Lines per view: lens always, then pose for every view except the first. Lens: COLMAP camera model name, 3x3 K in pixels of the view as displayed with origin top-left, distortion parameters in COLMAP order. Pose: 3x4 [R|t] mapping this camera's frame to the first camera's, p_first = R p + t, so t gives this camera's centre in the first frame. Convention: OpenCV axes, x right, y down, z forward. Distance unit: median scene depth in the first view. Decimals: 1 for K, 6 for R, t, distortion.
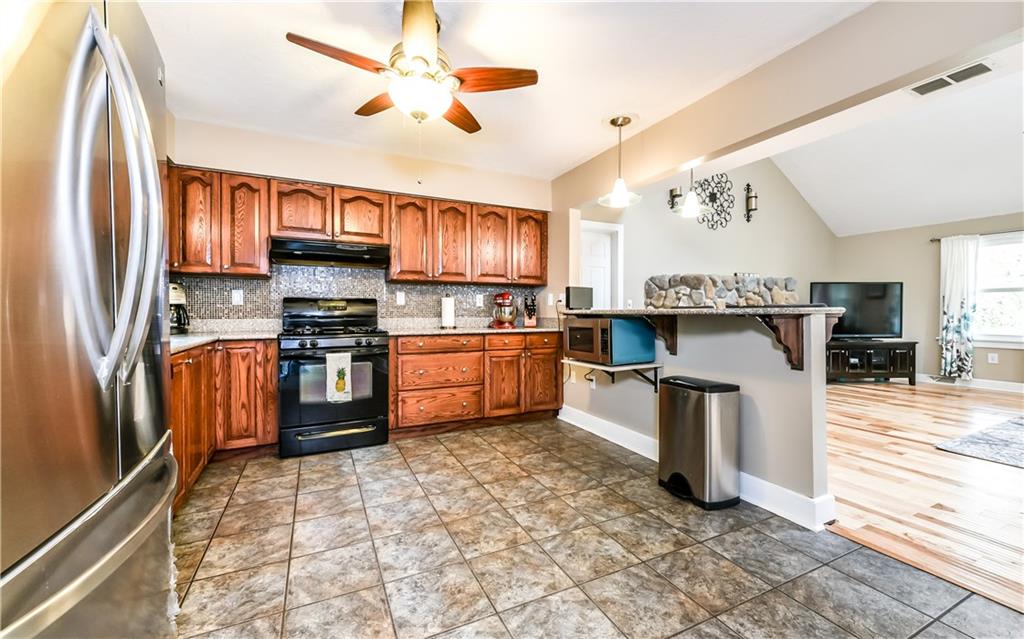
lens RADIAL K [[406.1, 0, 501.4], [0, 406.1, 311.8], [0, 0, 1]] dist [0.003283, -0.000487]
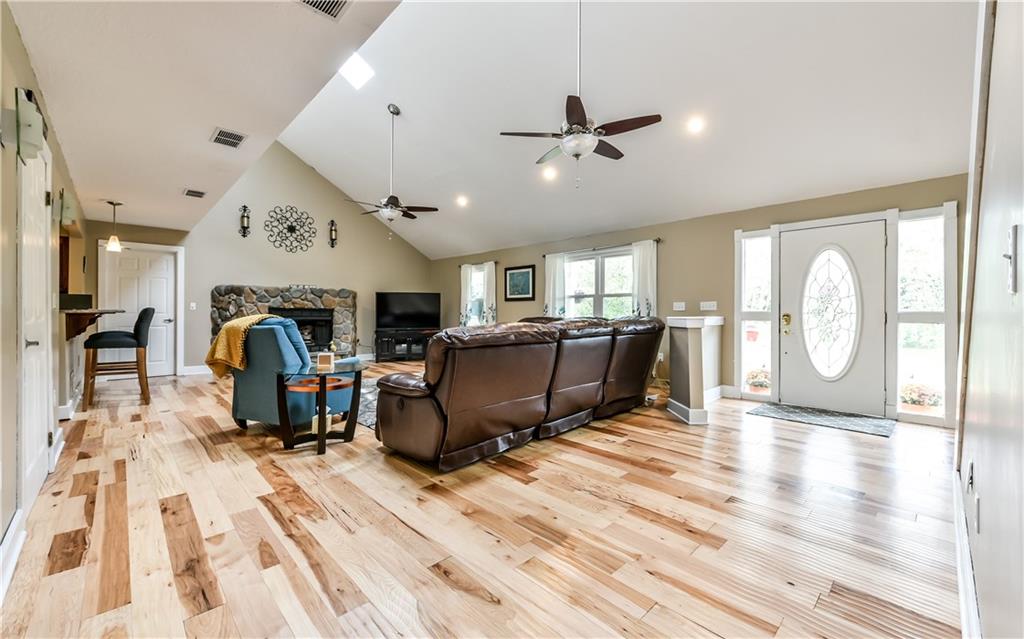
lens RADIAL K [[406.1, 0, 510.6], [0, 406.1, 321.1], [0, 0, 1]] dist [0.003283, -0.000487]
pose [[0.950360, -0.003085, 0.311137, 0.808001], [-0.004193, 0.999733, 0.022719, -0.003732], [-0.311124, -0.022895, 0.950093, -0.556185]]
